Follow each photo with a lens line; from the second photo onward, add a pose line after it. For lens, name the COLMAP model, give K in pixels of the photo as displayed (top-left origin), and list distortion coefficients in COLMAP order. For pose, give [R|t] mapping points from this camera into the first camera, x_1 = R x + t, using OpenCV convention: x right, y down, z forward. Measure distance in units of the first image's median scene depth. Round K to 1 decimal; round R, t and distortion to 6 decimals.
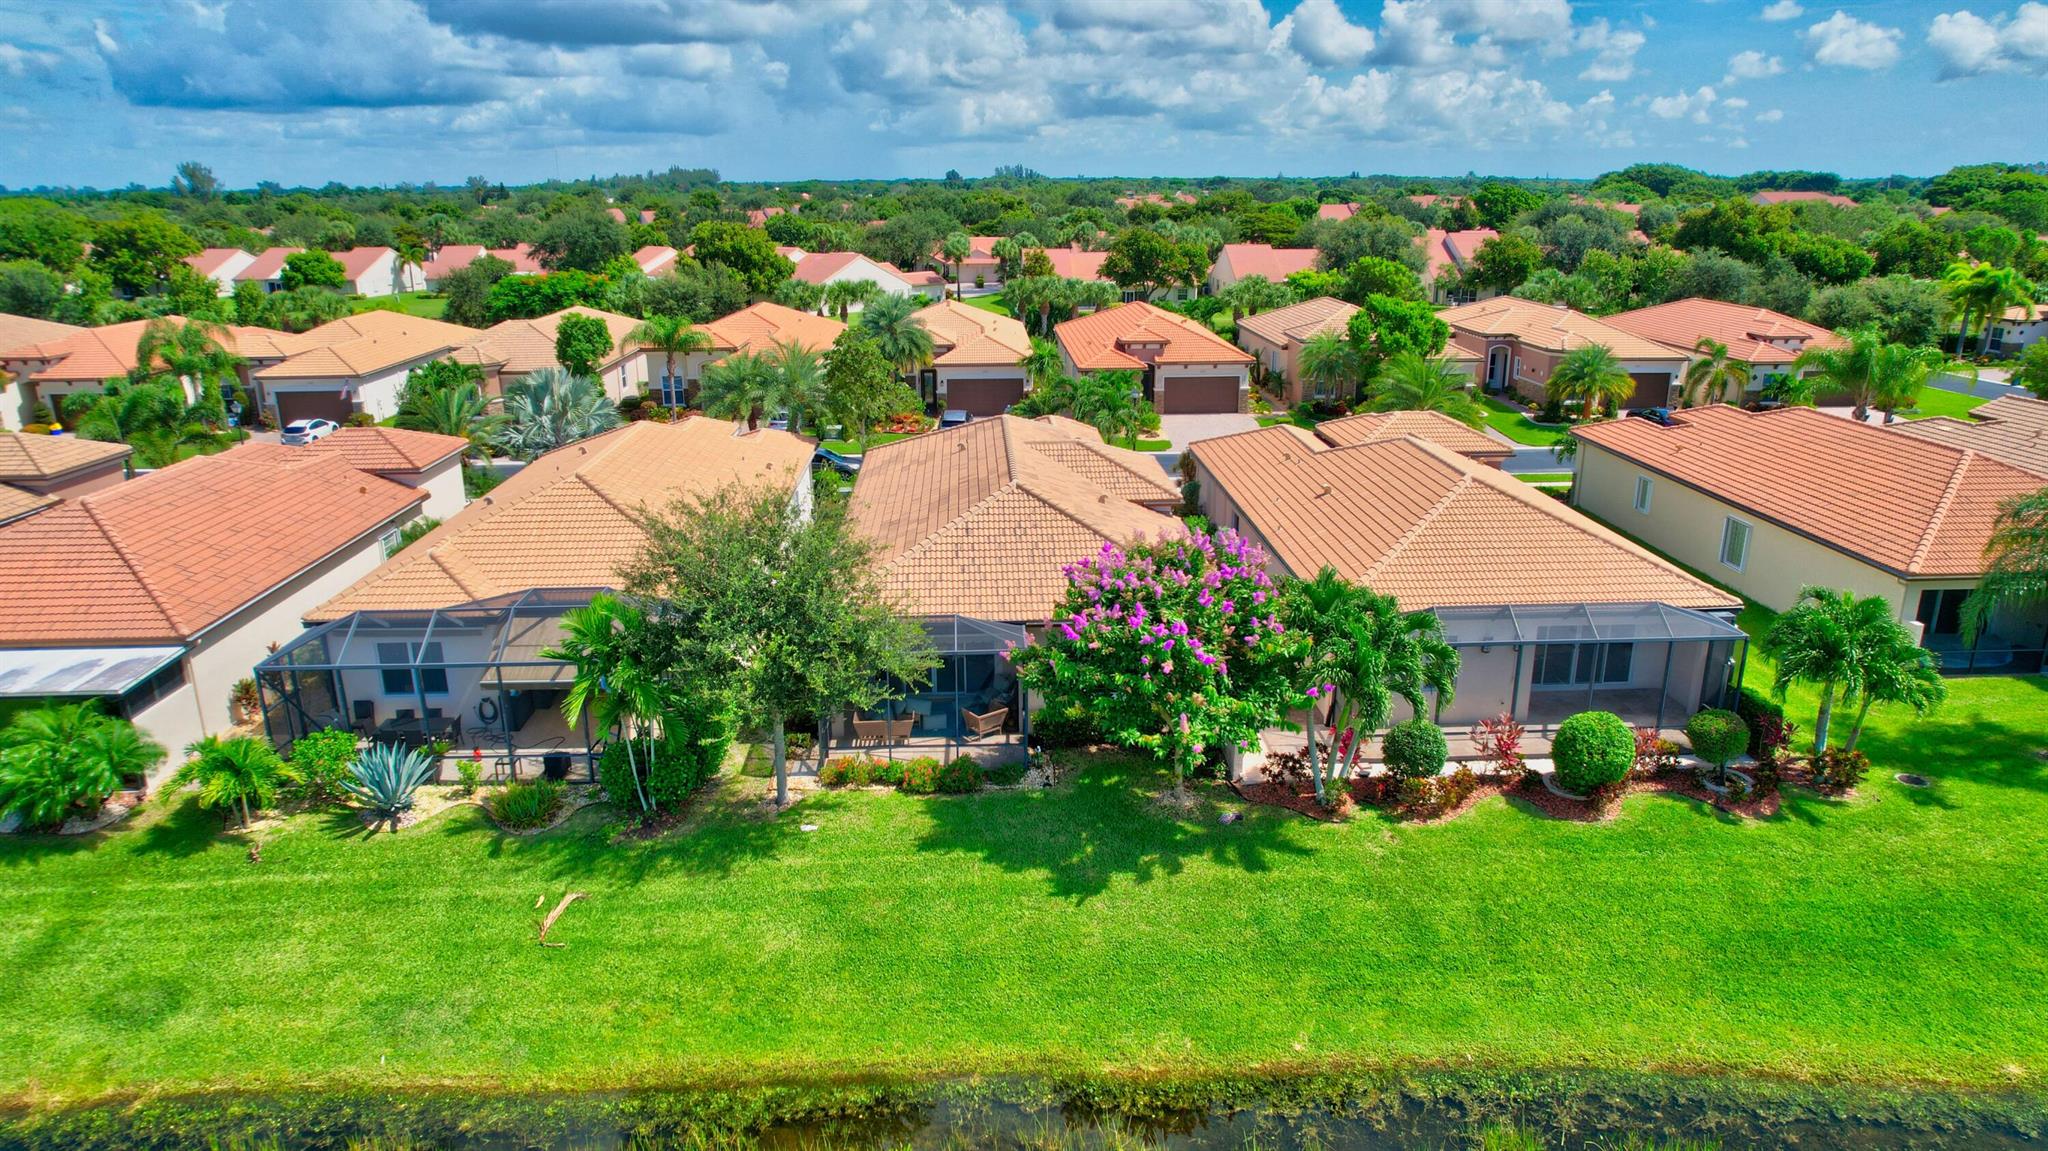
lens RADIAL K [[1312.2, 0, 1024.0], [0, 1312.2, 575.5], [0, 0, 1]] dist [-0.091584, 0.090561]
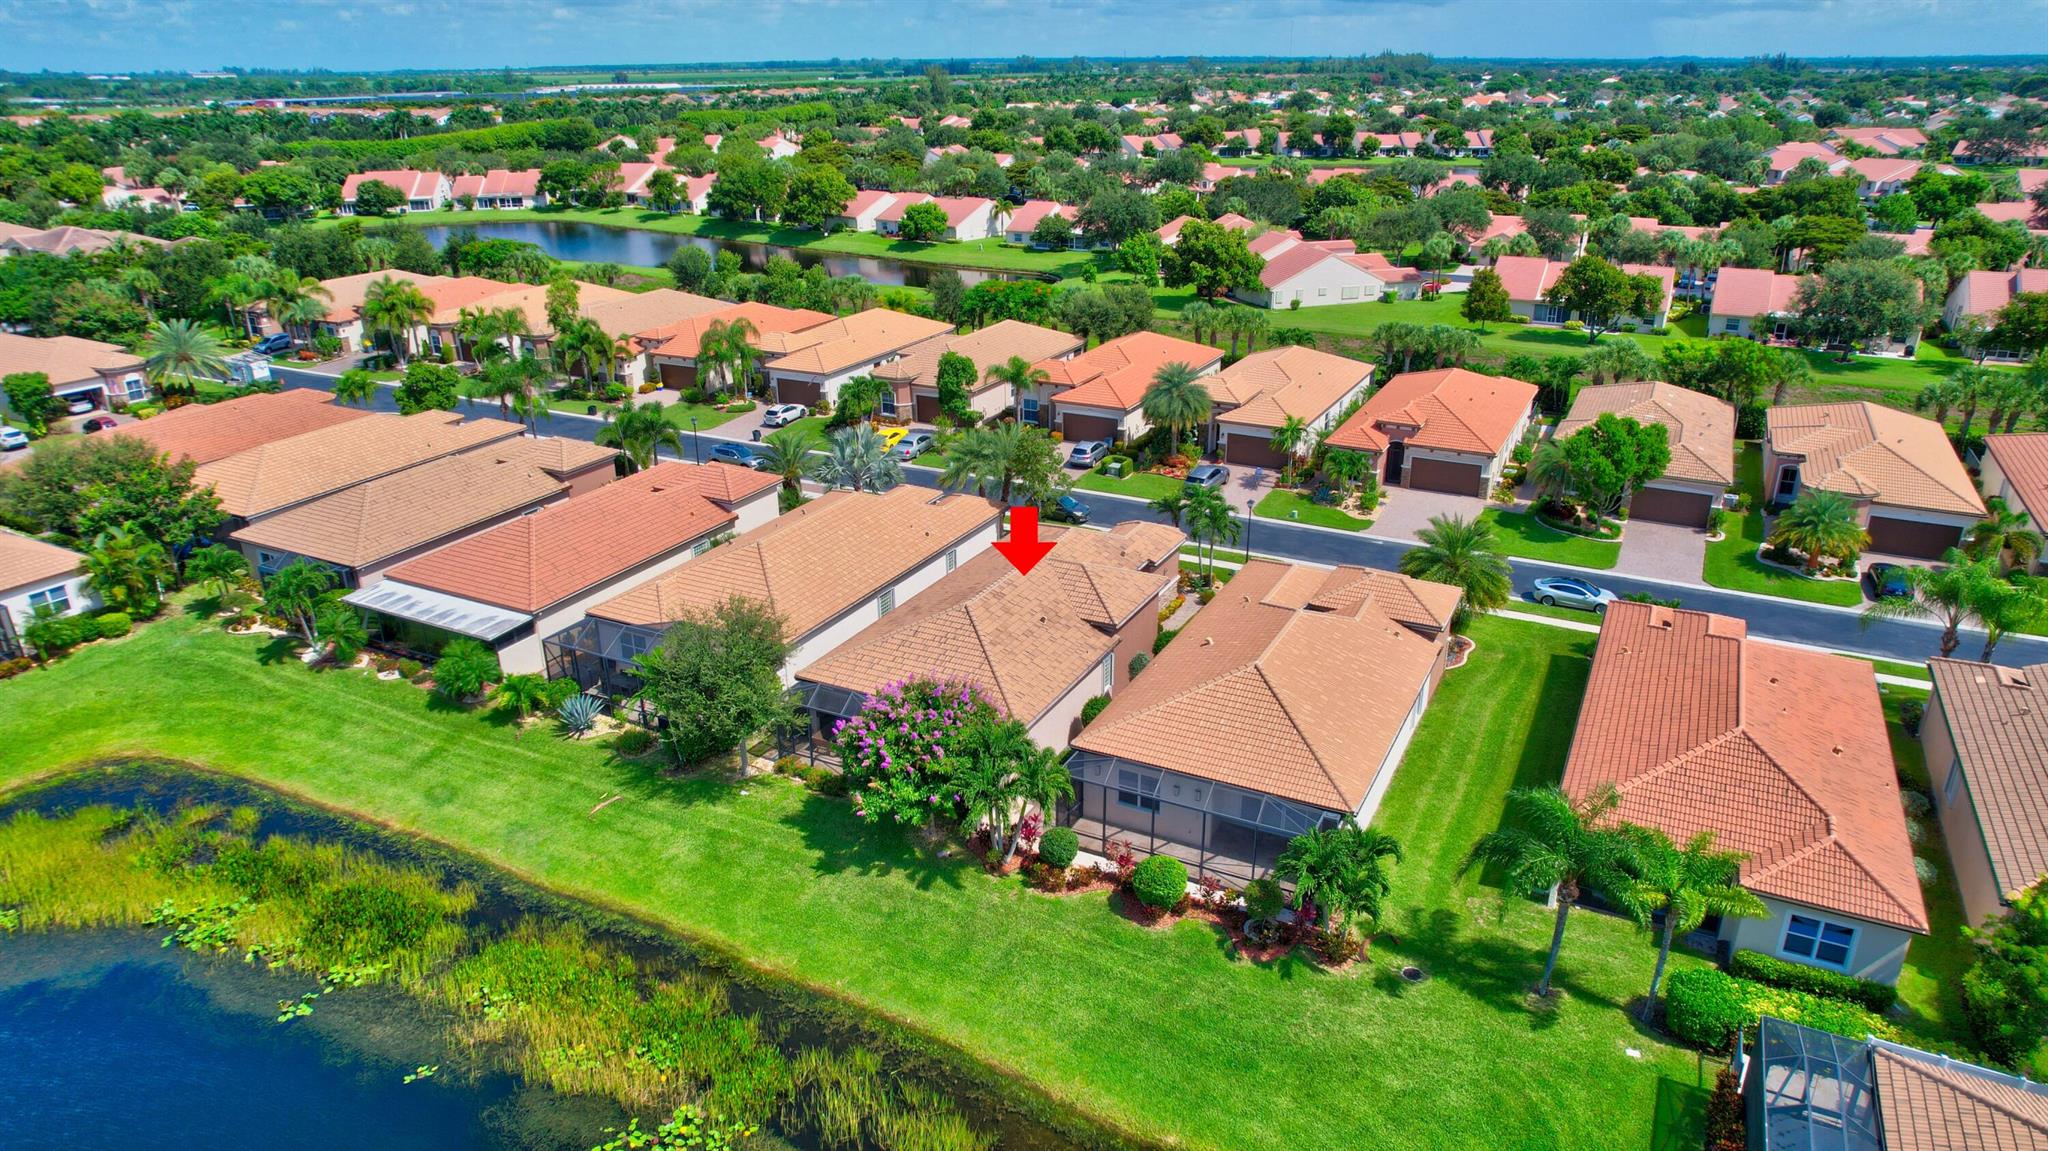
lens RADIAL K [[1310.4, 0, 1024.0], [0, 1310.4, 575.5], [0, 0, 1]] dist [-0.077971, 0.070072]
pose [[0.866800, 0.185829, -0.462737, 0.949787], [-0.143815, 0.981698, 0.124842, -0.383259], [0.477467, -0.041664, 0.877661, -0.388051]]
